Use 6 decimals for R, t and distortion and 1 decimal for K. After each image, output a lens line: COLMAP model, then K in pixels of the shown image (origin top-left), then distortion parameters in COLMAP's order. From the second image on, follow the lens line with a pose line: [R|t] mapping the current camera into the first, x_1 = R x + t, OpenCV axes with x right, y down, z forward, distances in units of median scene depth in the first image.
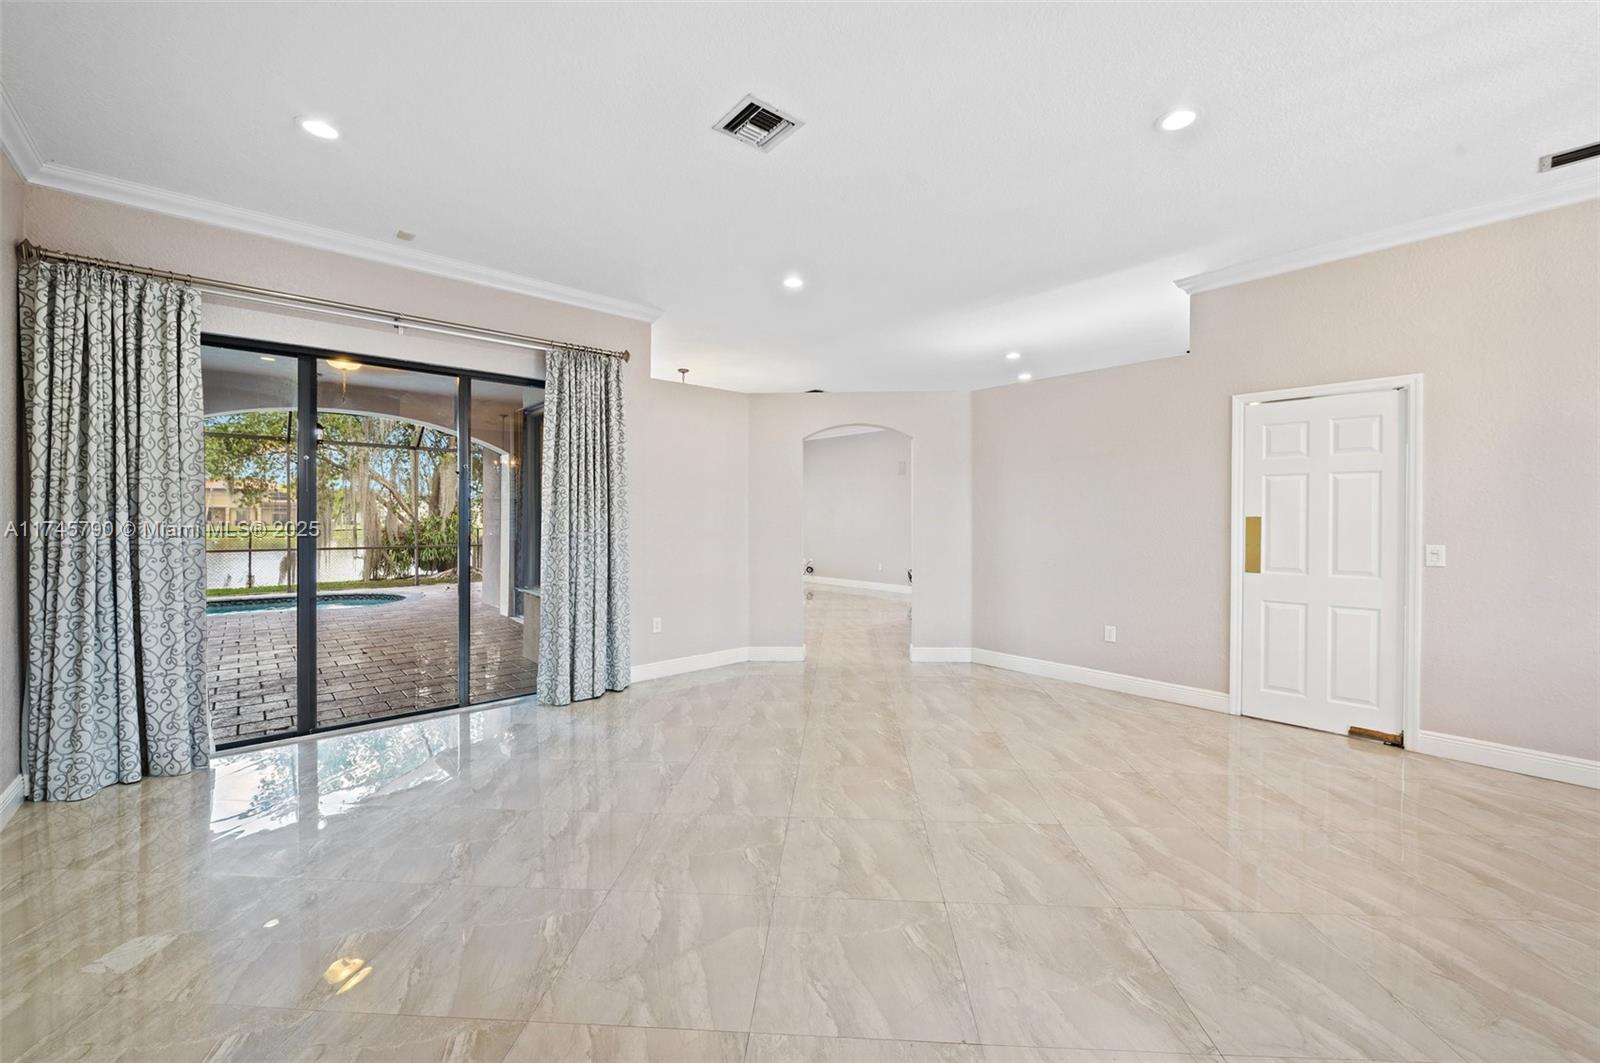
lens RADIAL K [[624.8, 0, 810.5], [0, 624.8, 524.2], [0, 0, 1]] dist [0.001815, -0.000032]
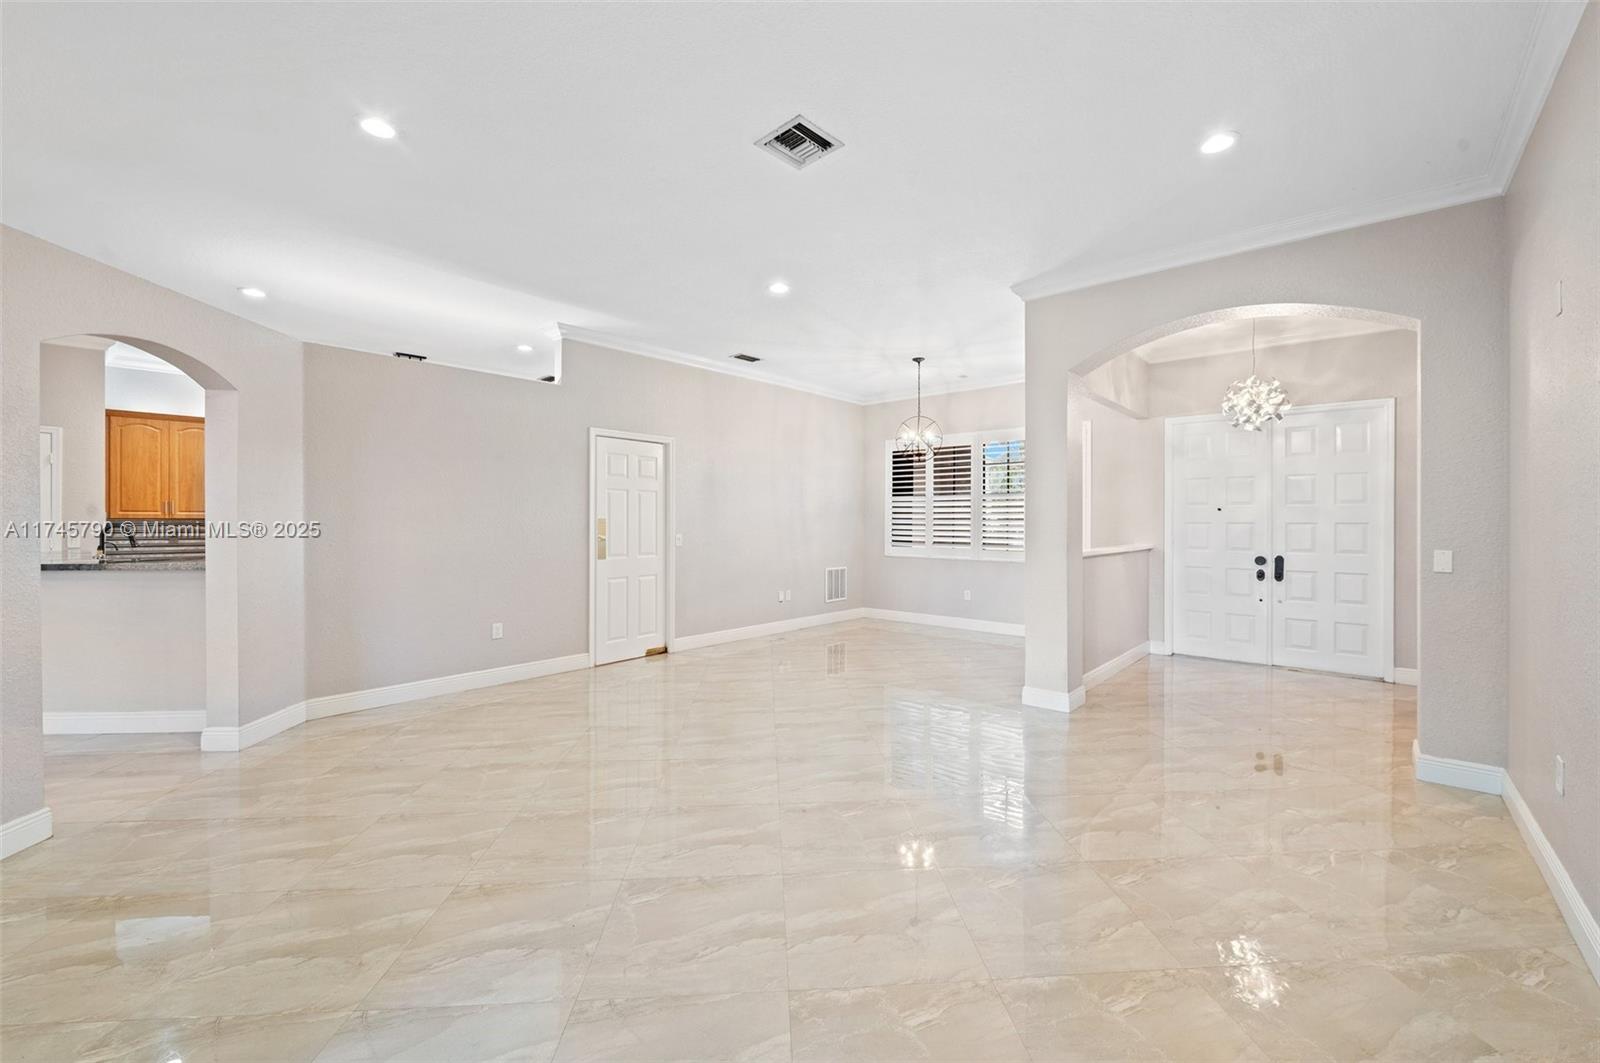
lens RADIAL K [[624.8, 0, 810.2], [0, 624.8, 523.9], [0, 0, 1]] dist [0.001815, -0.000032]
pose [[-0.112455, -0.006703, 0.993634, -0.764936], [0.005176, 0.999960, 0.007332, -0.008235], [-0.993643, 0.005967, -0.112416, 0.751250]]
